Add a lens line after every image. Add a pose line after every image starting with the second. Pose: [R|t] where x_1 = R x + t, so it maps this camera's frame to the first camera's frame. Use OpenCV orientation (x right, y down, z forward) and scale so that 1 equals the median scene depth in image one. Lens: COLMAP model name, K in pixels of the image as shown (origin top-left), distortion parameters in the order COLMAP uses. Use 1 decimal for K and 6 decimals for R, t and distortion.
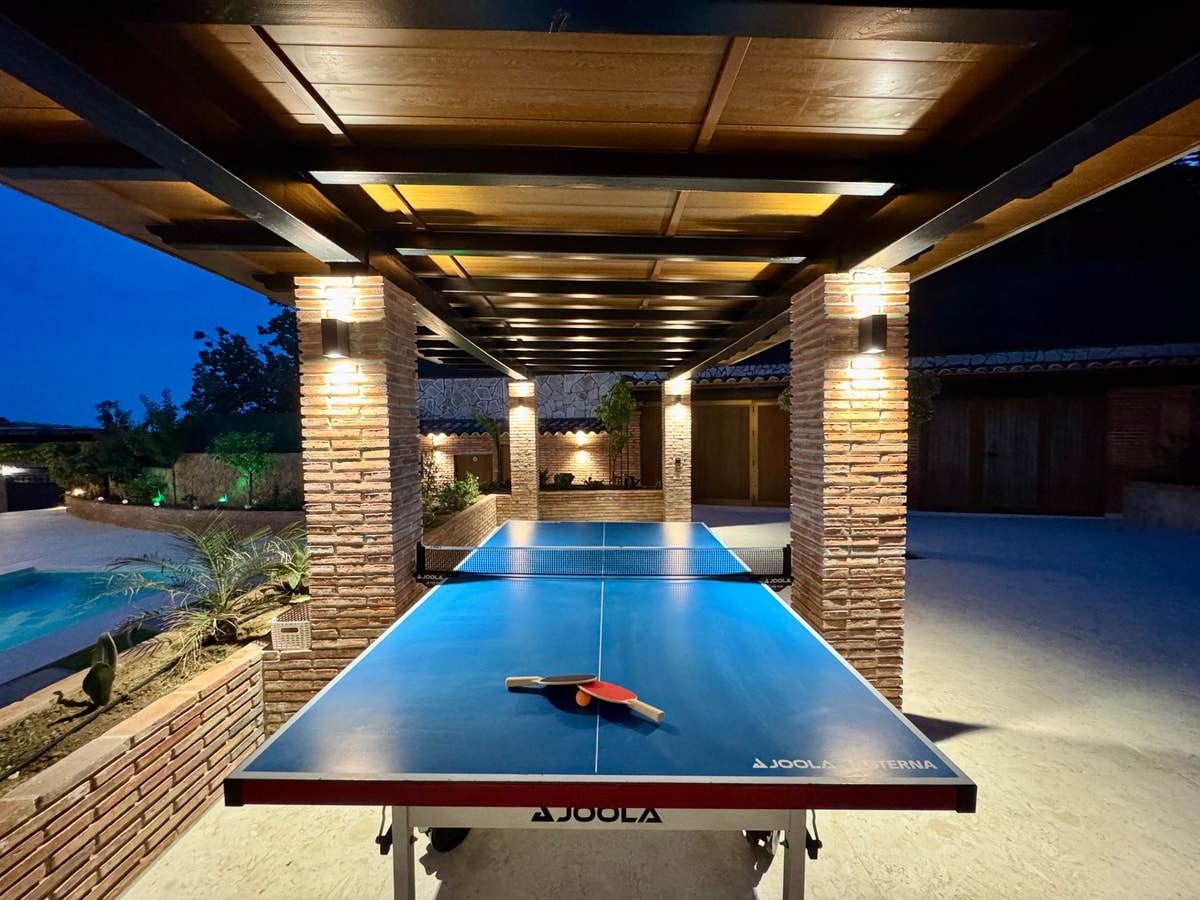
lens RADIAL K [[480.1, 0, 599.3], [0, 480.1, 449.1], [0, 0, 1]] dist [-0.005493, 0.001434]
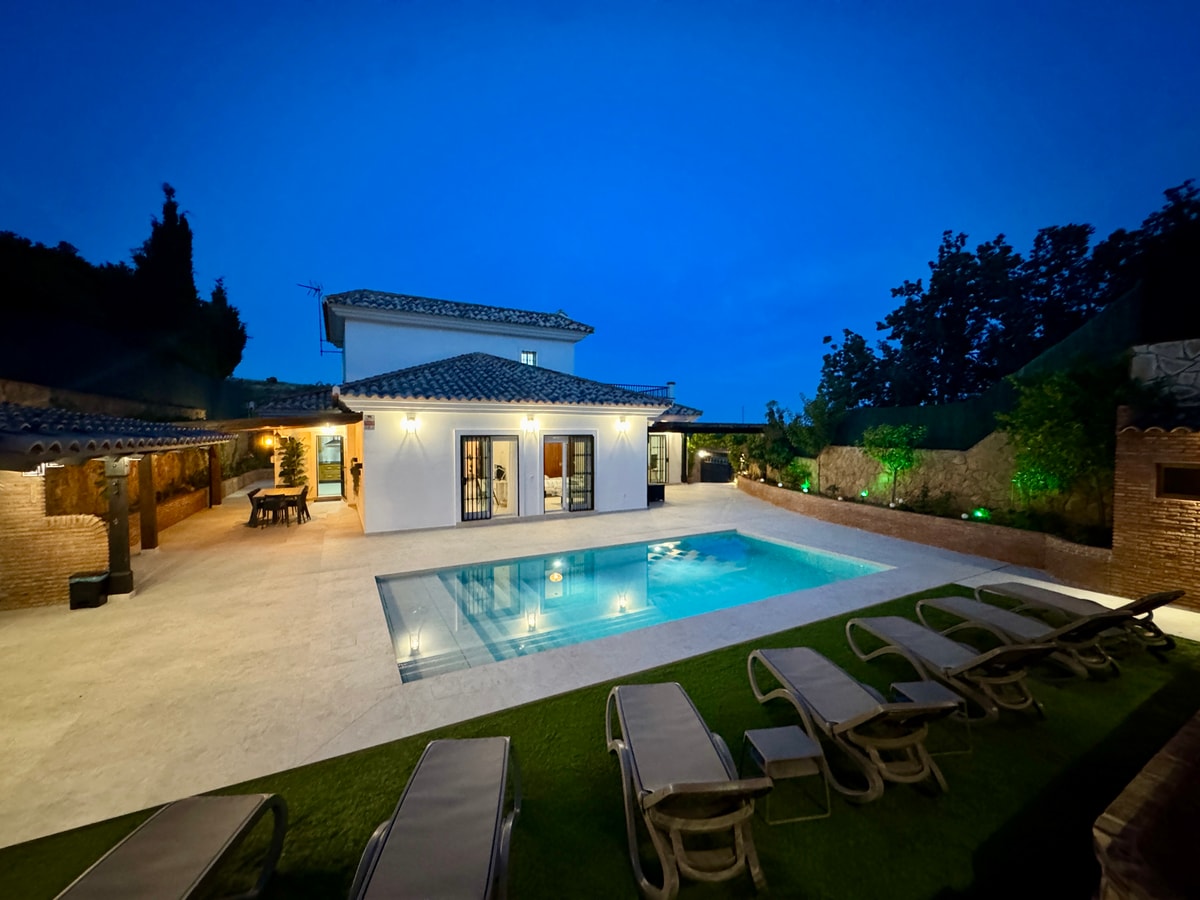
lens RADIAL K [[480.1, 0, 597.5], [0, 480.1, 448.9], [0, 0, 1]] dist [-0.005493, 0.001434]
pose [[0.472705, 0.044752, -0.880084, -0.958046], [-0.045888, 0.998605, 0.026132, 0.063200], [0.880025, 0.028032, 0.474099, 0.220107]]
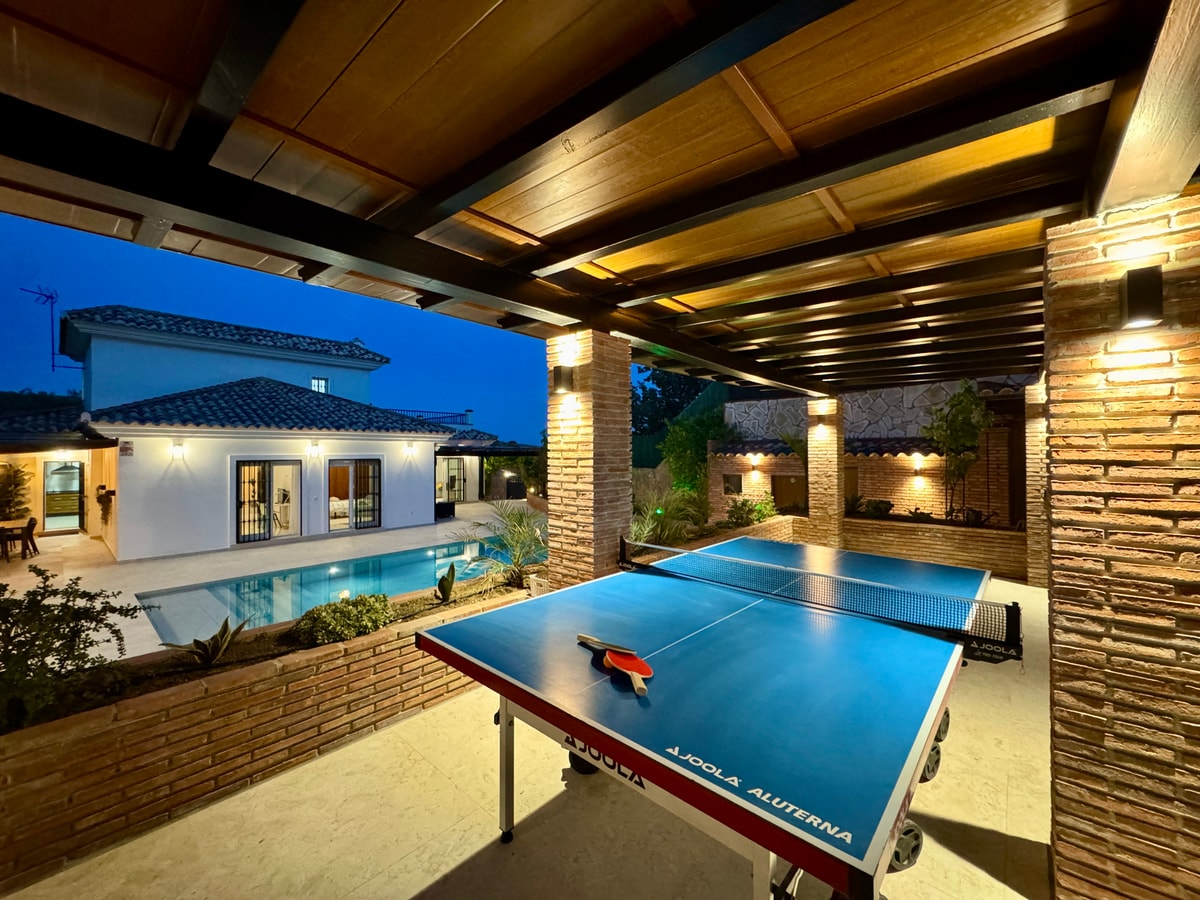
lens RADIAL K [[480.1, 0, 598.1], [0, 480.1, 448.5], [0, 0, 1]] dist [-0.005493, 0.001434]
pose [[0.748338, 0.005199, -0.663297, 0.426026], [-0.036077, 0.998808, -0.032873, 0.012887], [0.662335, 0.048530, 0.747634, 0.027715]]
